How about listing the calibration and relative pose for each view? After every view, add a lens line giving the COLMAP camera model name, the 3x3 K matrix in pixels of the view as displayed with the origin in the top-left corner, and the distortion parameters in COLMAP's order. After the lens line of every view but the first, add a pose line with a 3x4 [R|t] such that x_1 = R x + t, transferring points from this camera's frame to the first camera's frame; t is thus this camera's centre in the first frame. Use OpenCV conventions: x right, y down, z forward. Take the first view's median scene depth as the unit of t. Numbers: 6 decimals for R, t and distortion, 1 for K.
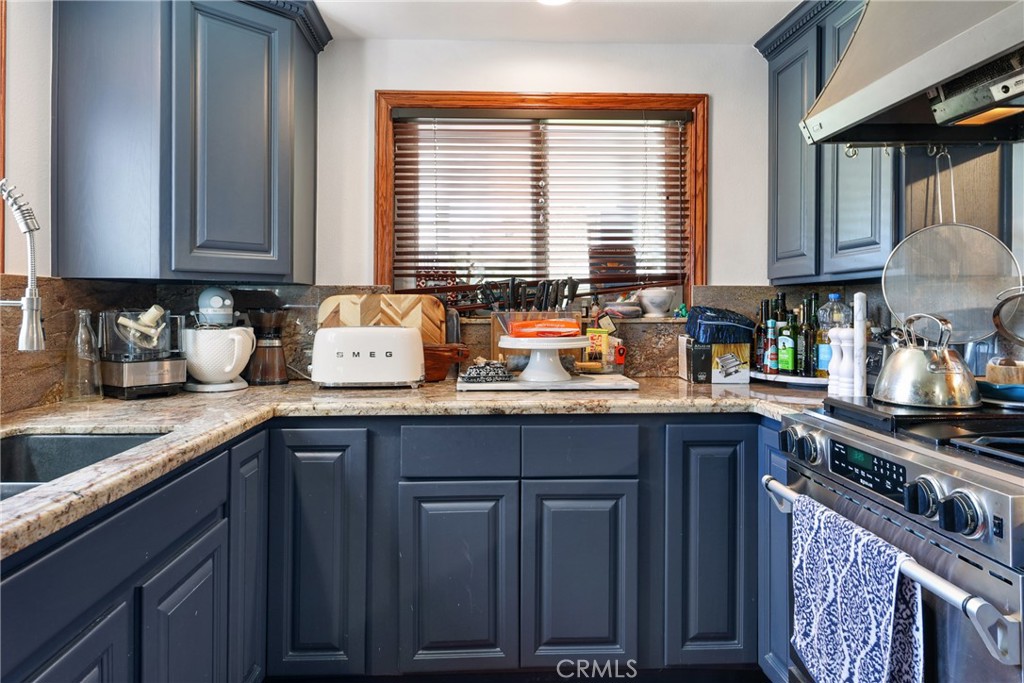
lens RADIAL K [[707.2, 0, 510.4], [0, 707.2, 307.8], [0, 0, 1]] dist [0.003965, -0.000978]
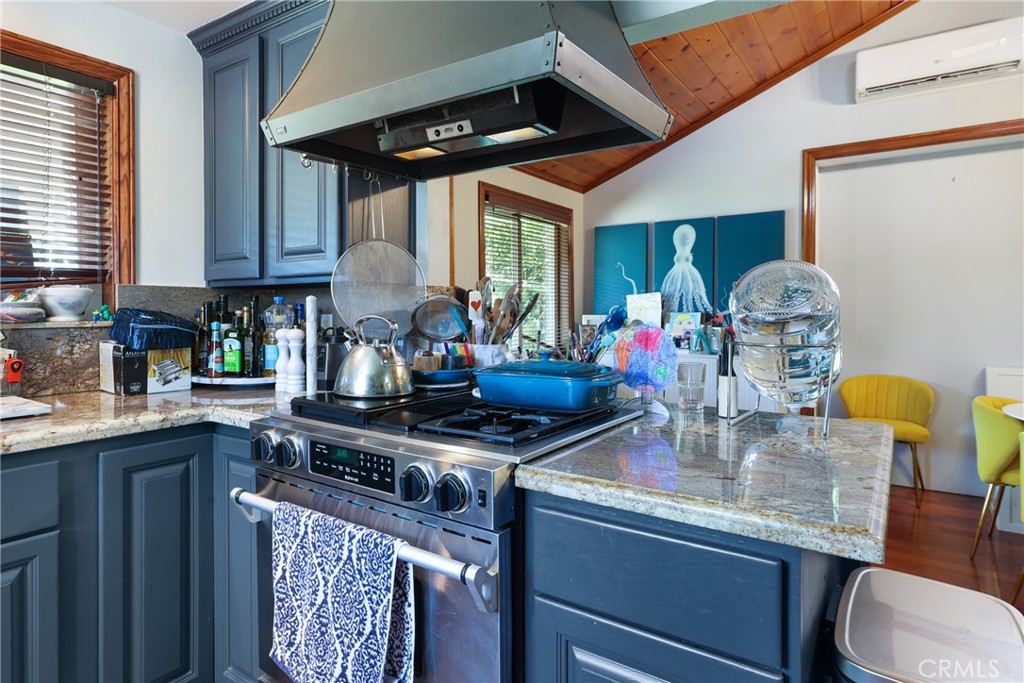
lens RADIAL K [[570.5, 0, 504.0], [0, 570.5, 320.5], [0, 0, 1]] dist [0.001092, 0.002387]
pose [[0.604965, -0.014165, 0.796126, -0.021579], [-0.001790, 0.999815, 0.019150, -0.001303], [-0.796250, -0.013011, 0.604828, 0.247865]]
